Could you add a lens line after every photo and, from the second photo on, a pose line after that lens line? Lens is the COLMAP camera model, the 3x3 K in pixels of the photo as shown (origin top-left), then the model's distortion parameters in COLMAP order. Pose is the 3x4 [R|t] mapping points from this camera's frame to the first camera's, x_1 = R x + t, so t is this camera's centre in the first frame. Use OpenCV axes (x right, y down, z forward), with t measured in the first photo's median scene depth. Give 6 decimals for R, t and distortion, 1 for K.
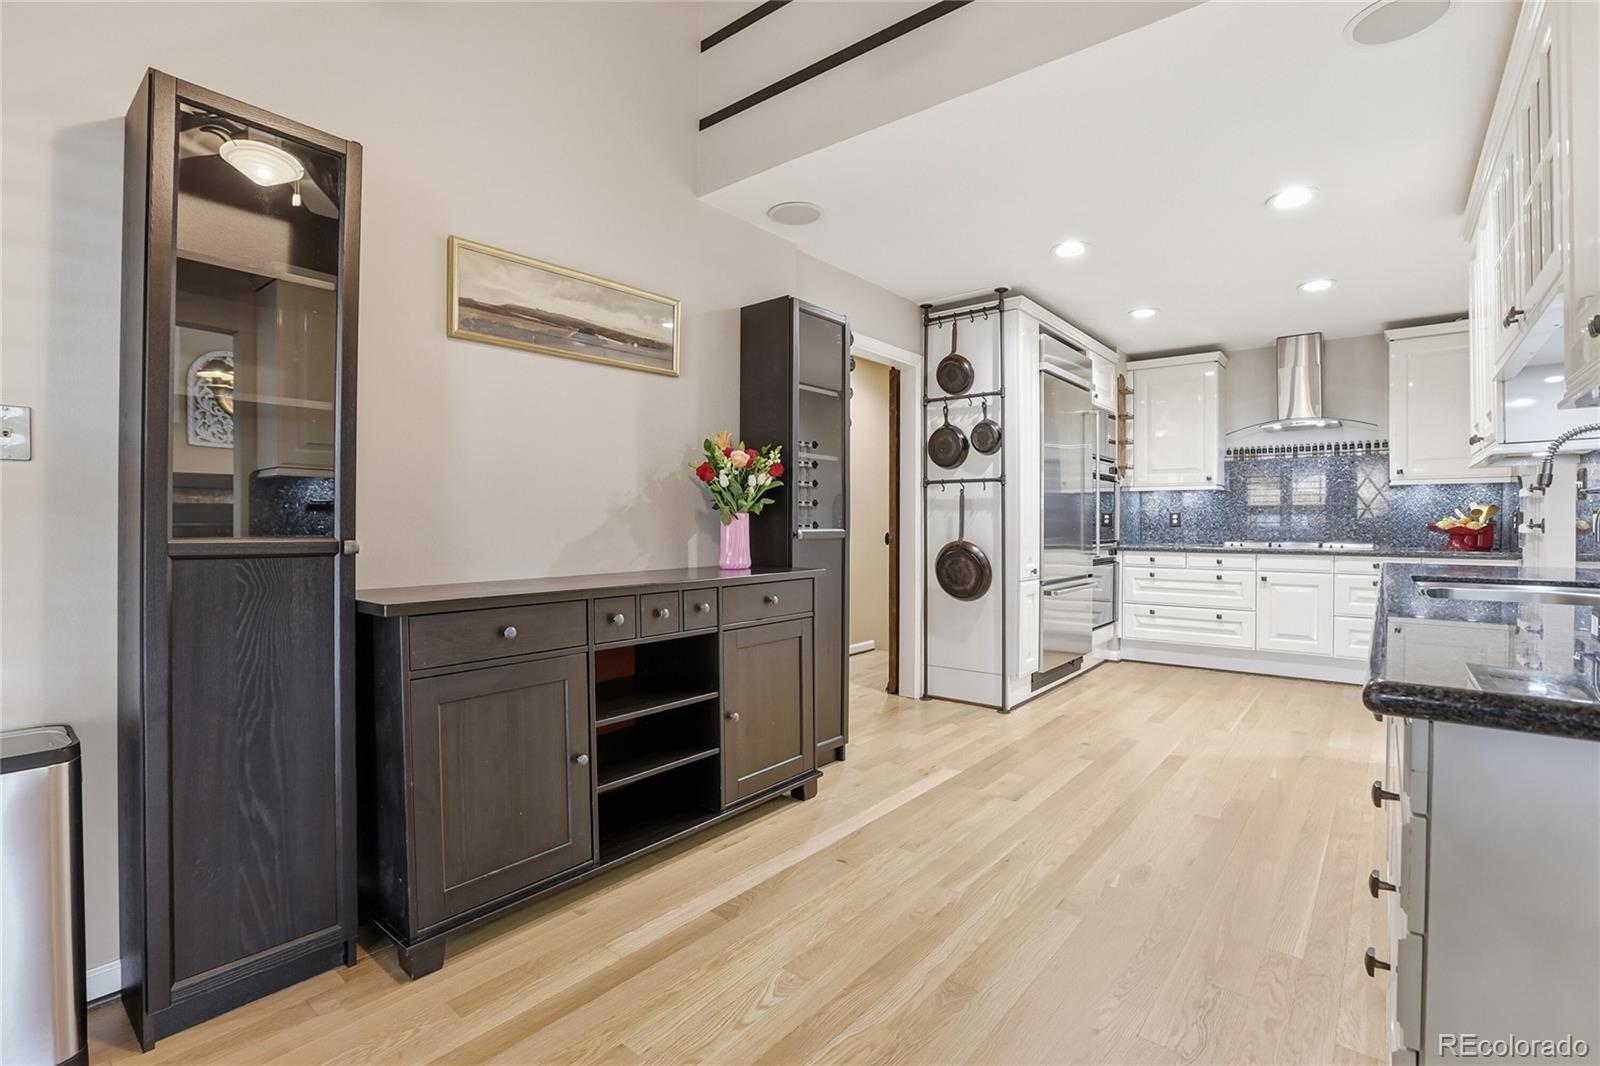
lens RADIAL K [[741.8, 0, 803.7], [0, 741.8, 516.0], [0, 0, 1]] dist [-0.019786, 0.000180]
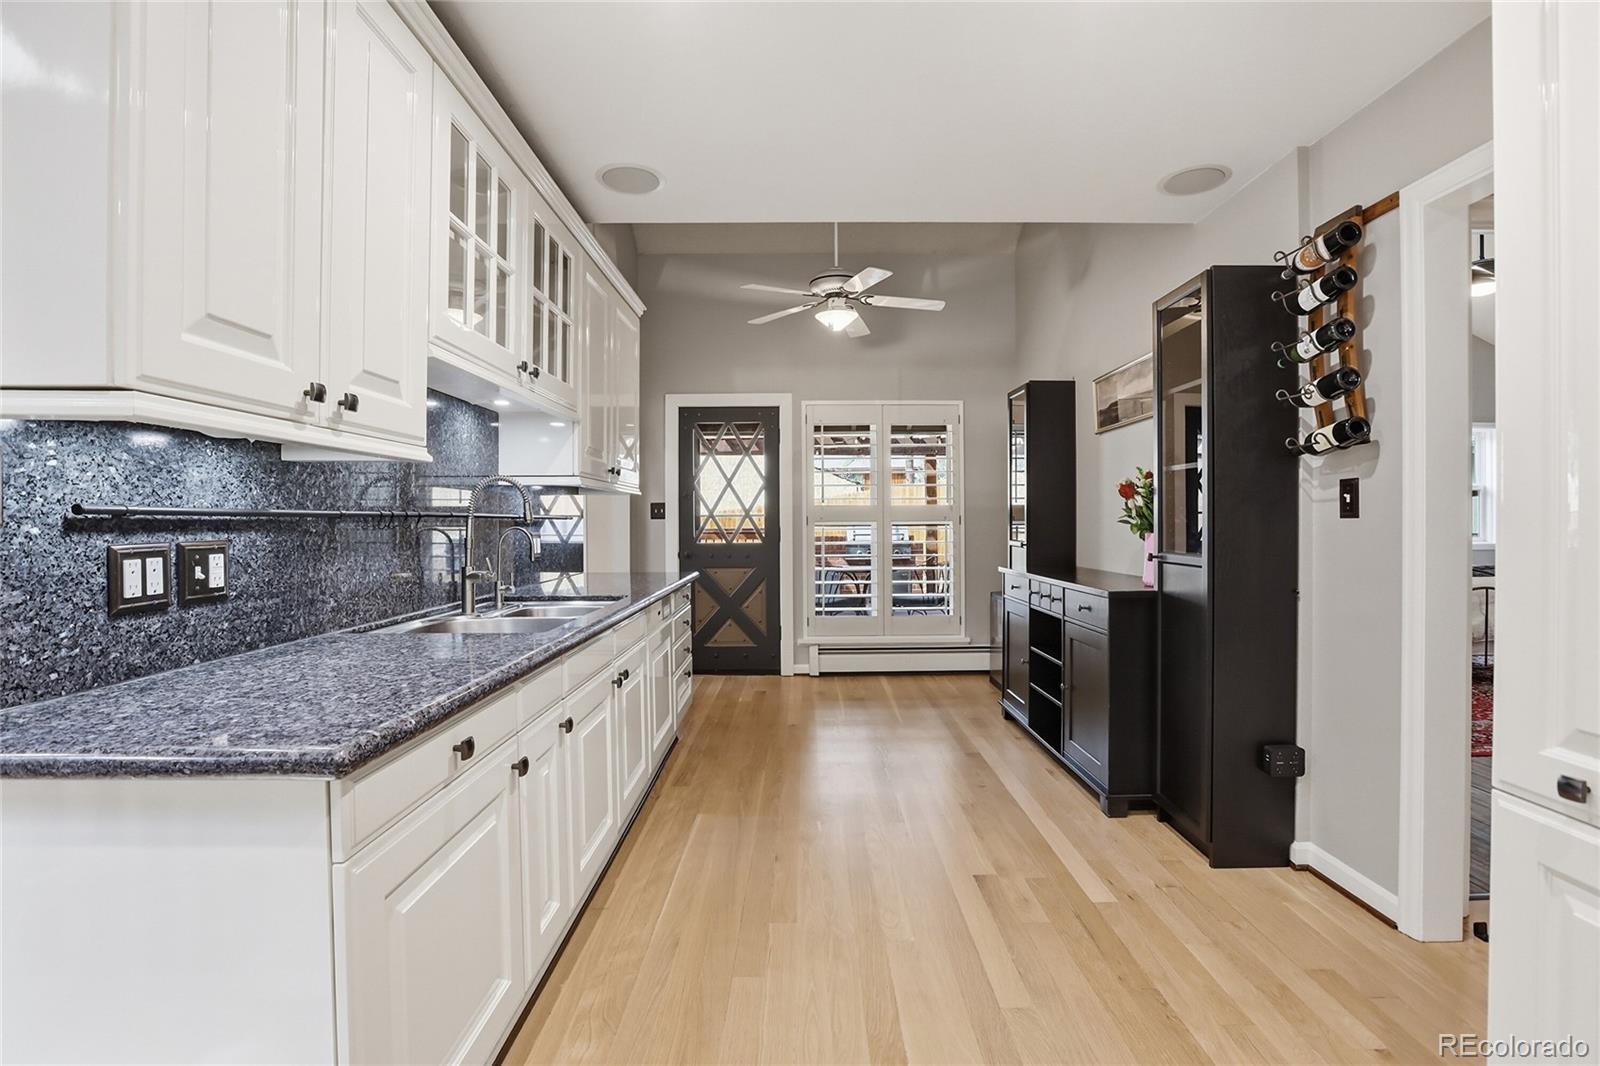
lens RADIAL K [[733.7, 0, 802.4], [0, 733.7, 520.5], [0, 0, 1]] dist [-0.039385, 0.010230]
pose [[-0.776557, 0.004548, -0.630030, 0.621731], [0.011508, 0.999910, -0.006967, -0.011465], [0.629941, -0.012661, -0.776540, 0.987366]]
